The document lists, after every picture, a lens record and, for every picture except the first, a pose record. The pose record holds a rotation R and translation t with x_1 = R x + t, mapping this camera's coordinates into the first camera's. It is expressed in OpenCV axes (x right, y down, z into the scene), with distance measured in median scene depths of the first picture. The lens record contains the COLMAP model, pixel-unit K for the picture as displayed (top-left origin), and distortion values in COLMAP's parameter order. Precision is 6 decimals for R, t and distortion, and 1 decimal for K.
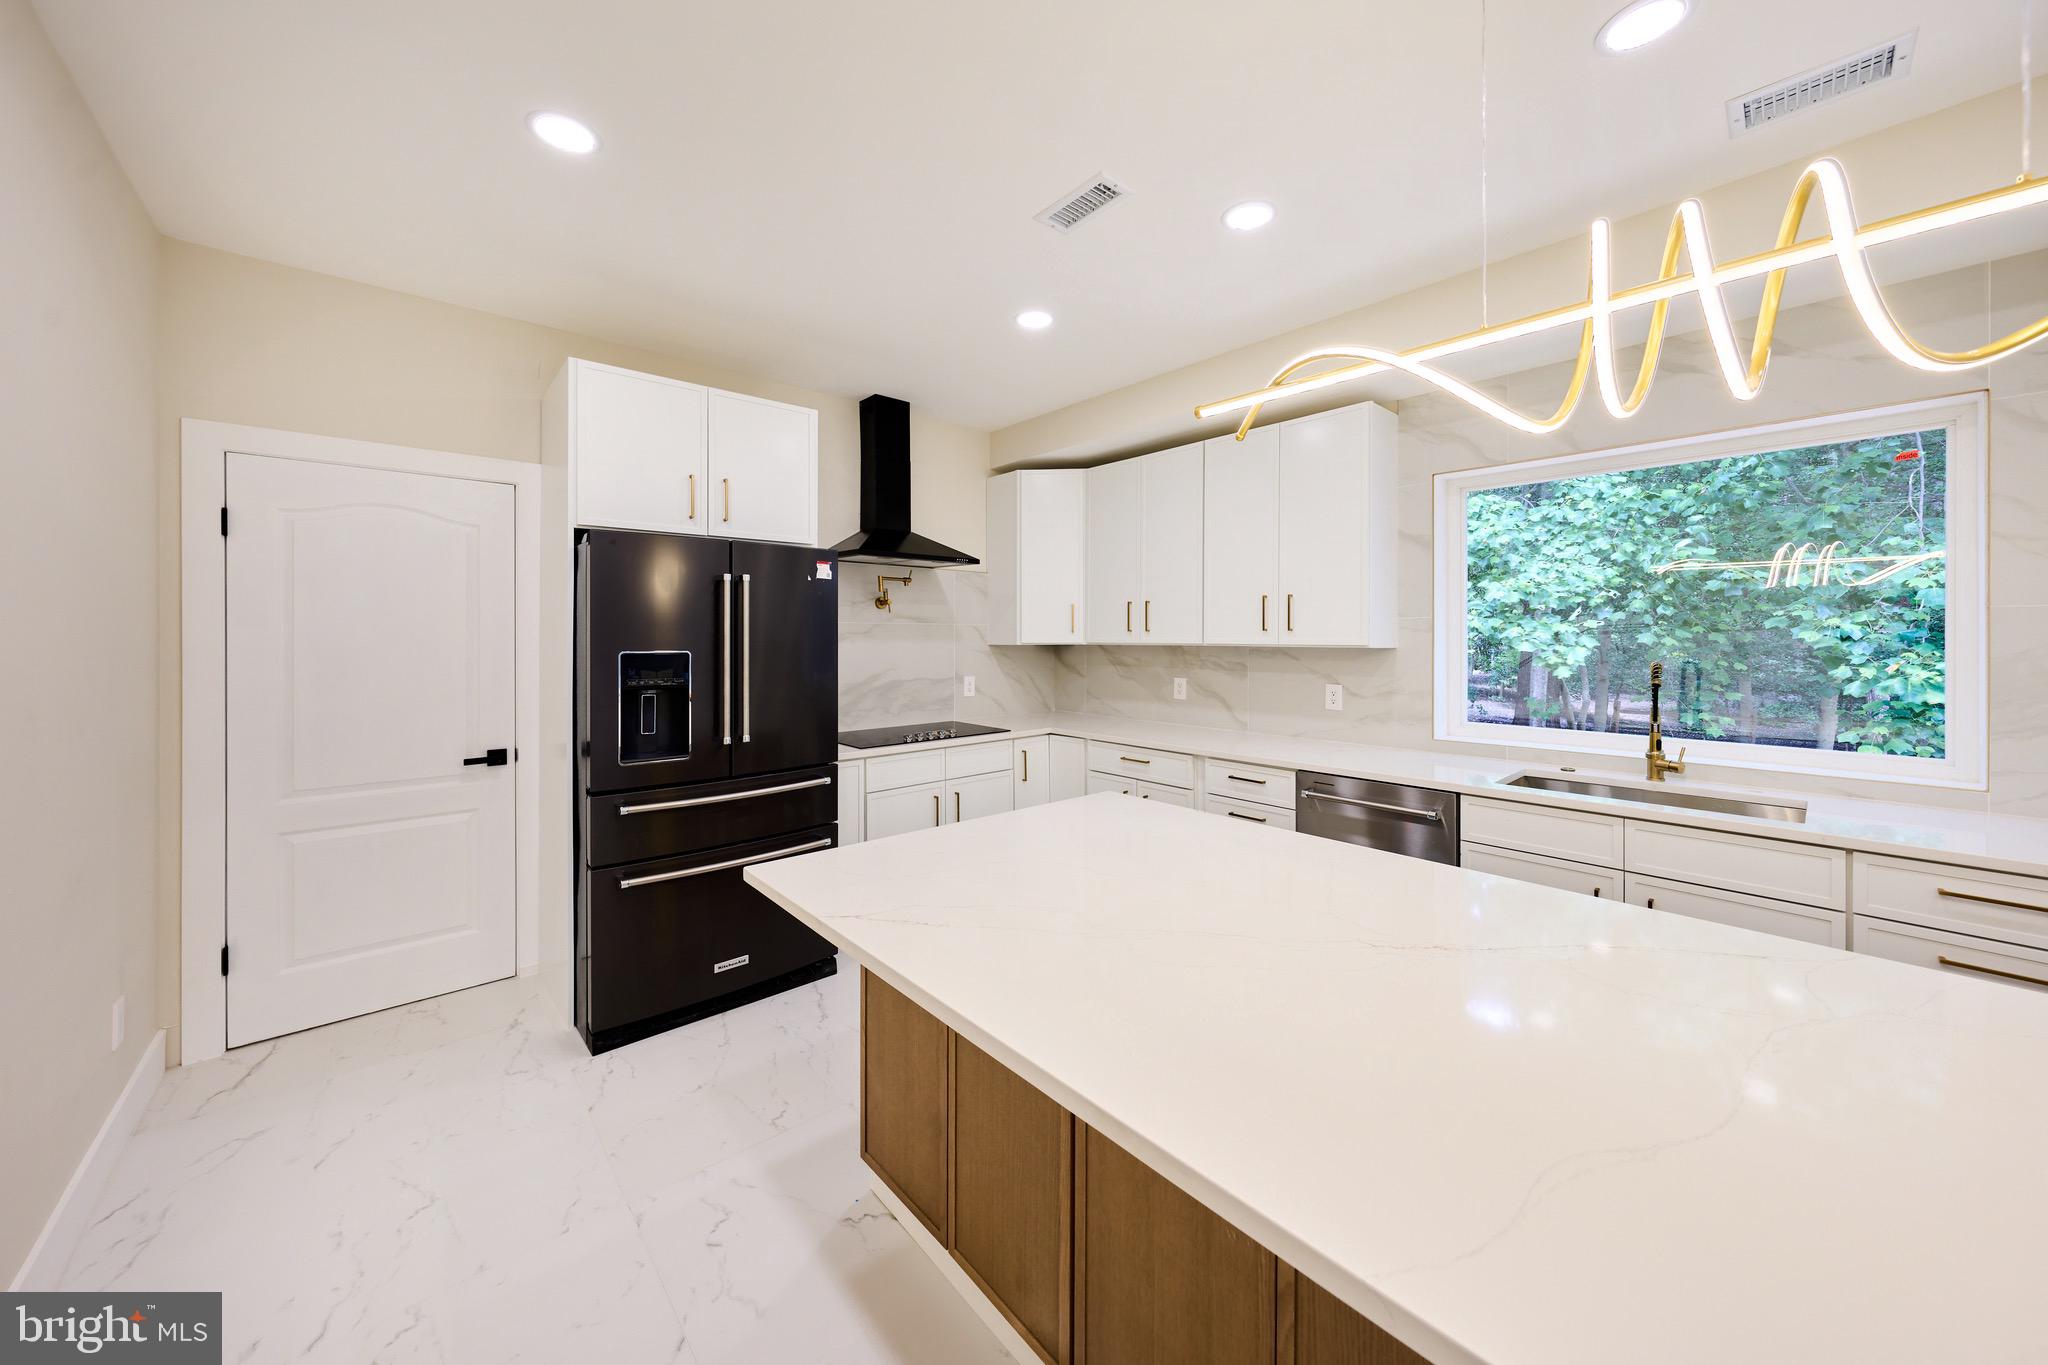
lens RADIAL K [[719.3, 0, 1019.9], [0, 719.3, 656.3], [0, 0, 1]] dist [-0.001488, -0.000063]
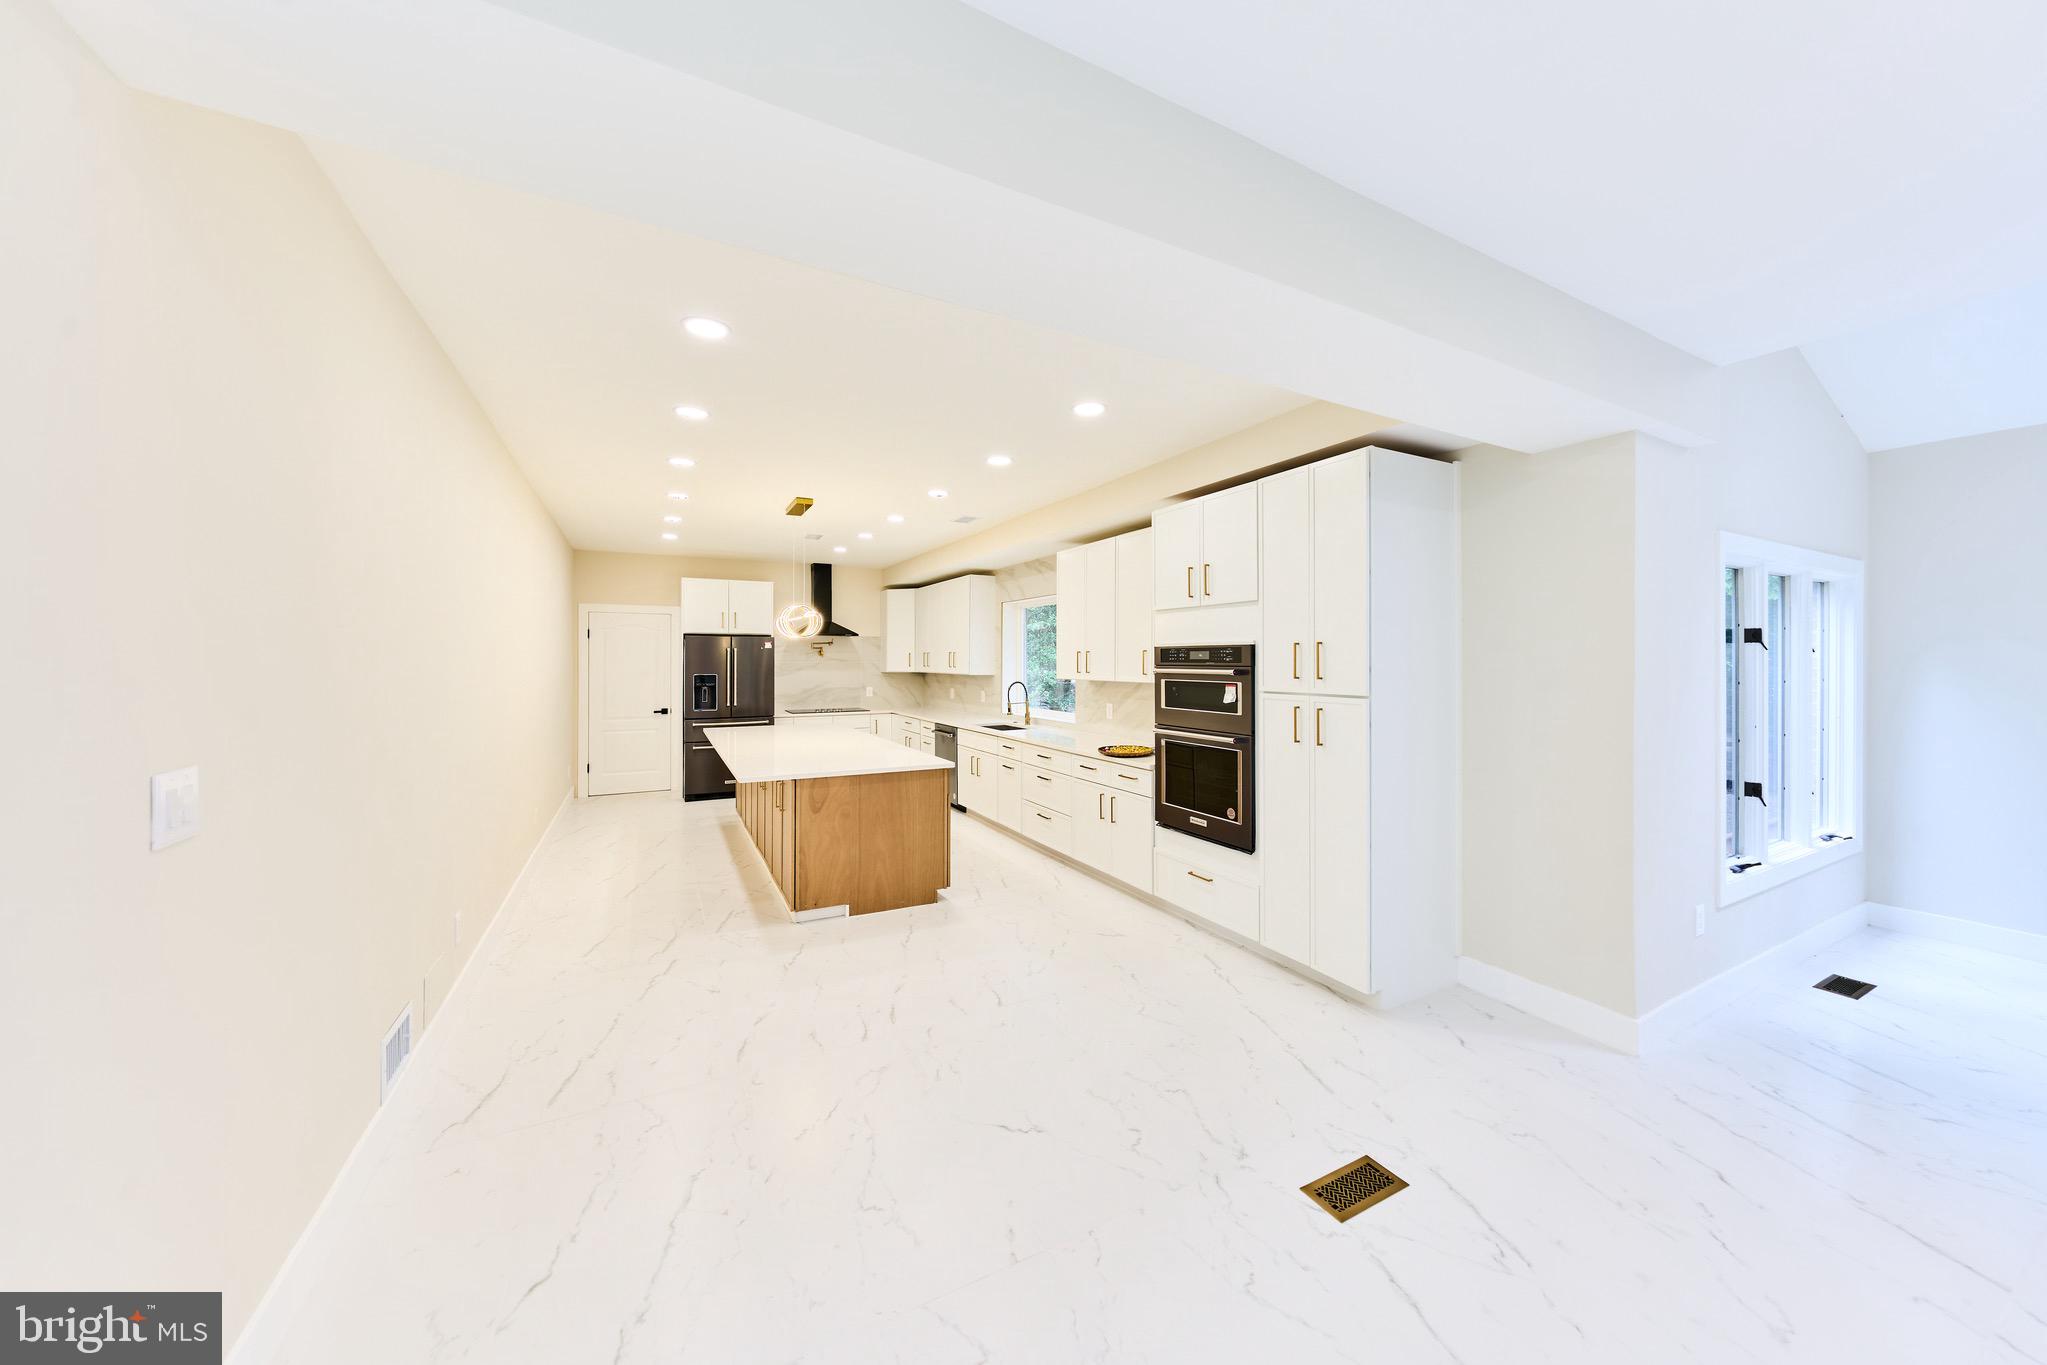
lens RADIAL K [[703.5, 0, 1023.5], [0, 703.5, 682.5], [0, 0, 1]] dist [-0.000614, 0.000076]
pose [[0.971820, 0.008464, -0.235574, 0.956572], [-0.007909, 0.999963, 0.003300, 0.004685], [0.235593, -0.001344, 0.971851, -1.002667]]
